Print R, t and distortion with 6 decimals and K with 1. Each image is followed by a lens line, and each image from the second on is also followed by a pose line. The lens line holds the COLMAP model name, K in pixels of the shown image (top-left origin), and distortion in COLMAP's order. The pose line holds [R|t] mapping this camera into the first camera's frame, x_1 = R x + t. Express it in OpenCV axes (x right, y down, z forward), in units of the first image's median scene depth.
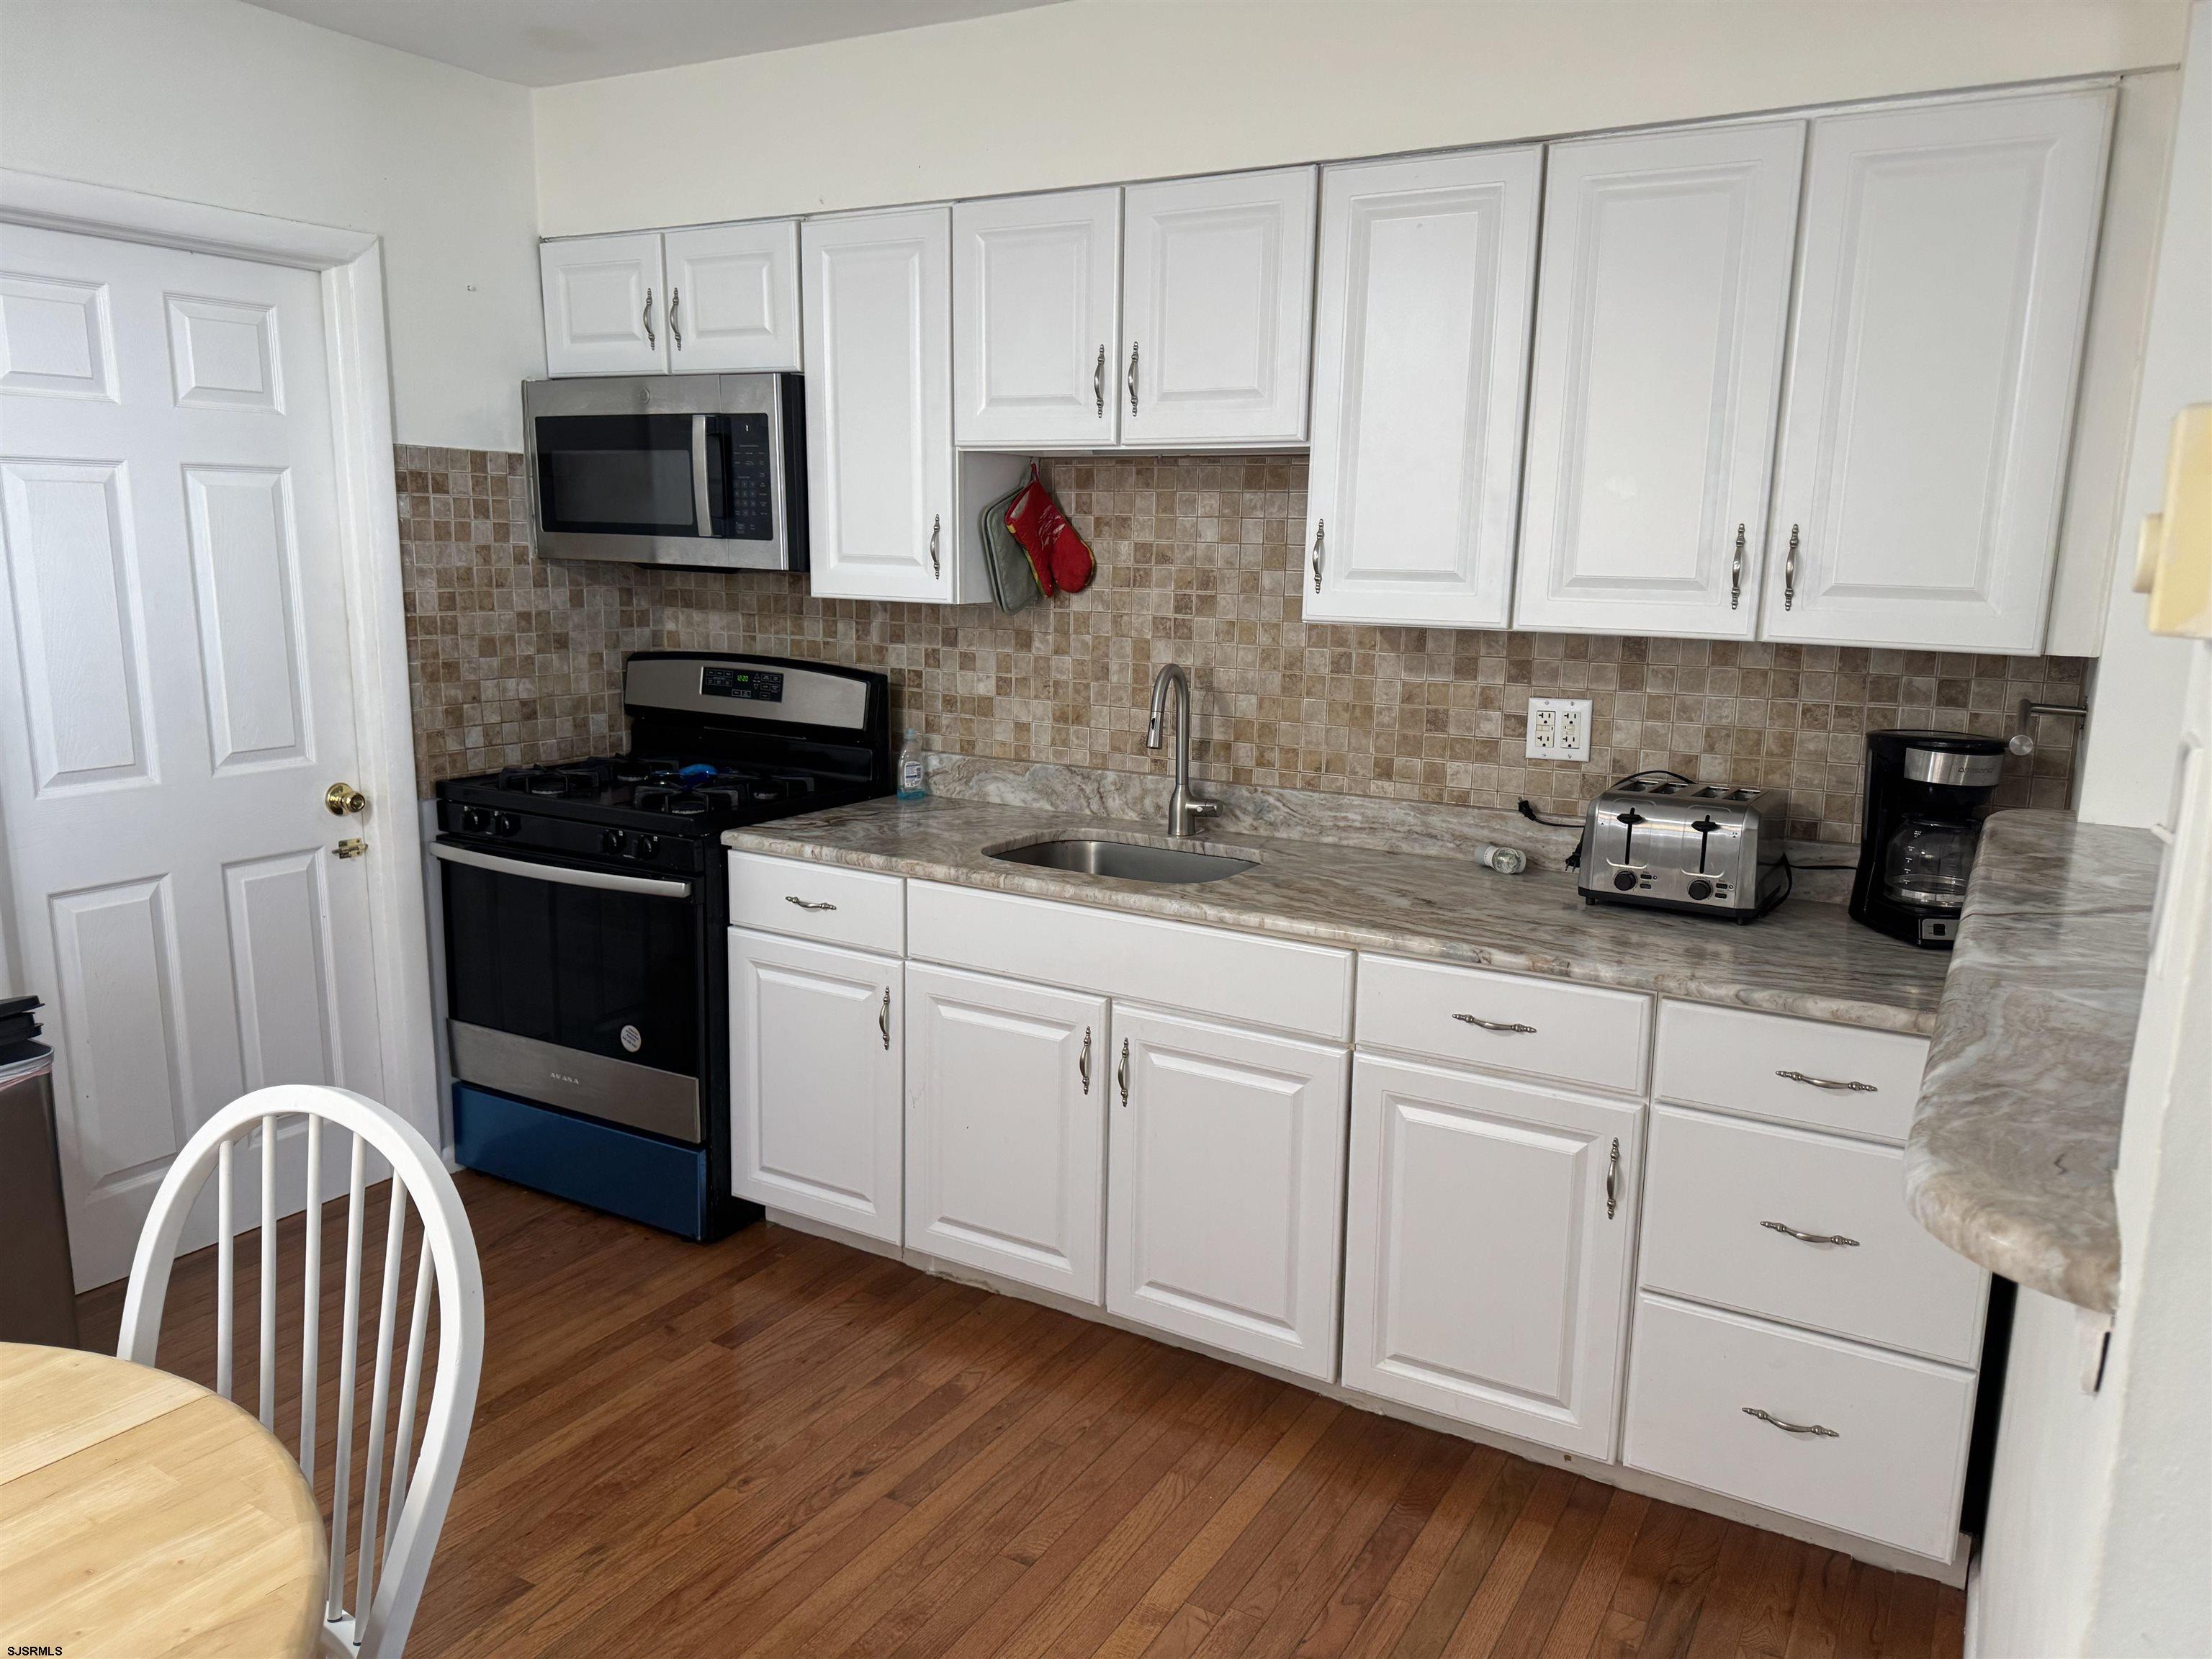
lens RADIAL K [[1540.8, 0, 1100.8], [0, 1540.8, 841.8], [0, 0, 1]] dist [0.149236, -0.243257]
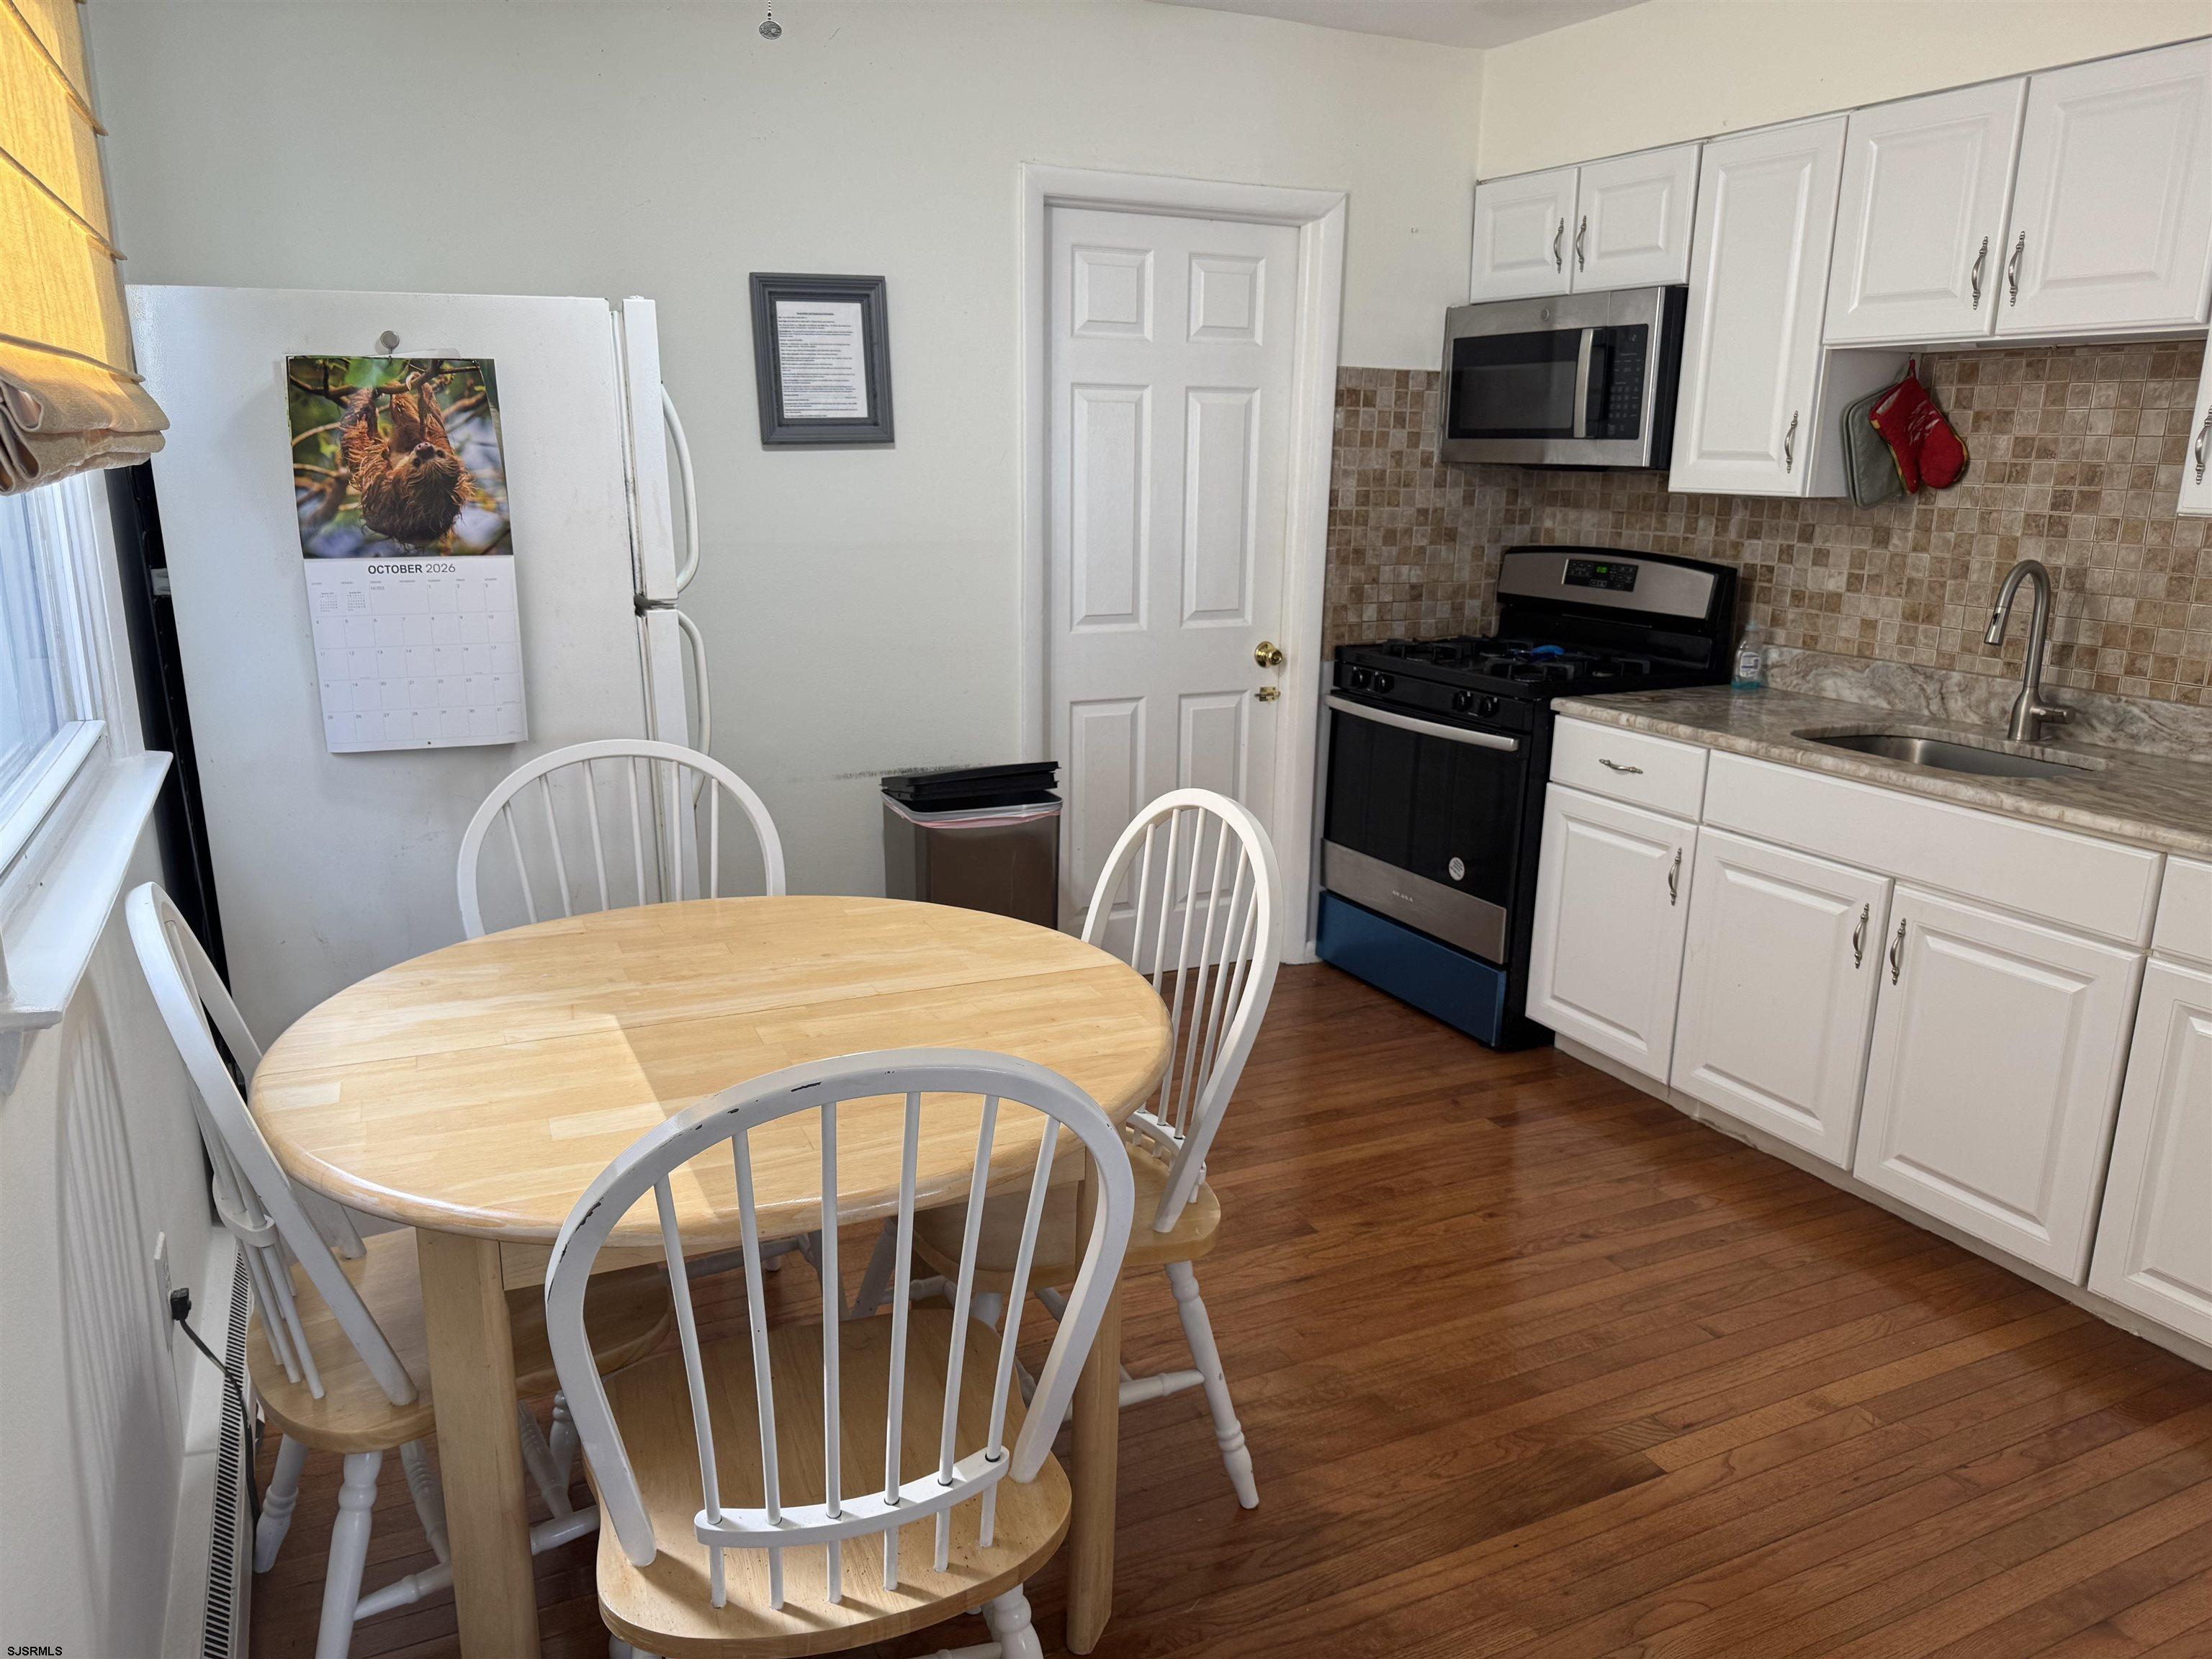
lens RADIAL K [[1555.9, 0, 1091.4], [0, 1555.9, 845.3], [0, 0, 1]] dist [-0.006030, -0.006436]
pose [[0.836287, 0.127838, -0.533181, 0.086447], [-0.101177, 0.991720, 0.079086, 0.041131], [0.538876, -0.012193, 0.842297, -0.128644]]
